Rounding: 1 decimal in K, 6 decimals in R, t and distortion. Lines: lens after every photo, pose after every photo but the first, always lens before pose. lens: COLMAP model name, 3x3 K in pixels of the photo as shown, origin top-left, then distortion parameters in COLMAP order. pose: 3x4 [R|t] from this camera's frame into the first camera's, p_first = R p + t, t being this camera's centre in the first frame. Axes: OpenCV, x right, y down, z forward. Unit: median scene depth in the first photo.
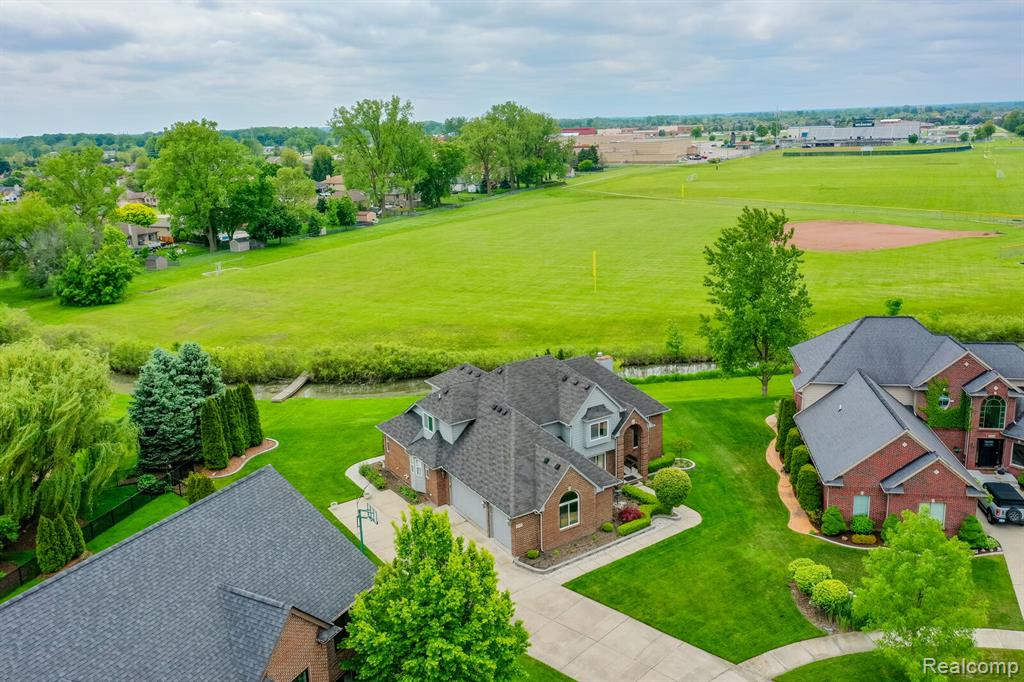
lens RADIAL K [[848.0, 0, 512.0], [0, 848.0, 341.0], [0, 0, 1]] dist [0.003013, 0.002162]
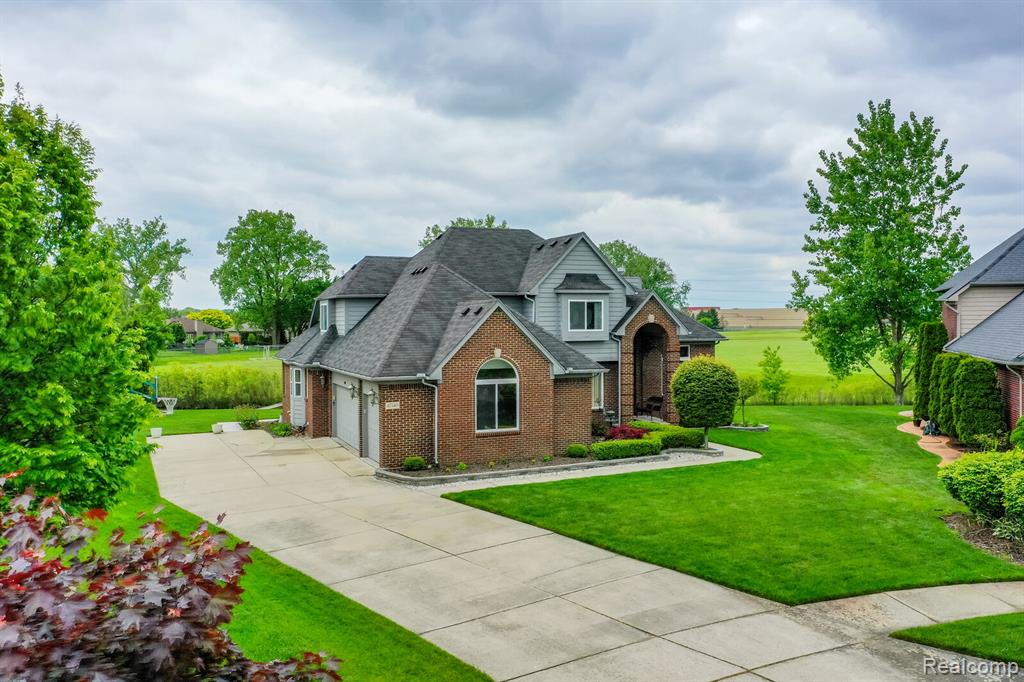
lens RADIAL K [[848.0, 0, 512.0], [0, 848.0, 341.0], [0, 0, 1]] dist [0.003013, 0.002162]
pose [[0.986760, 0.031089, -0.159181, 0.154161], [-0.069642, 0.967590, -0.242733, 0.282709], [0.146475, 0.250605, 0.956944, 0.464688]]
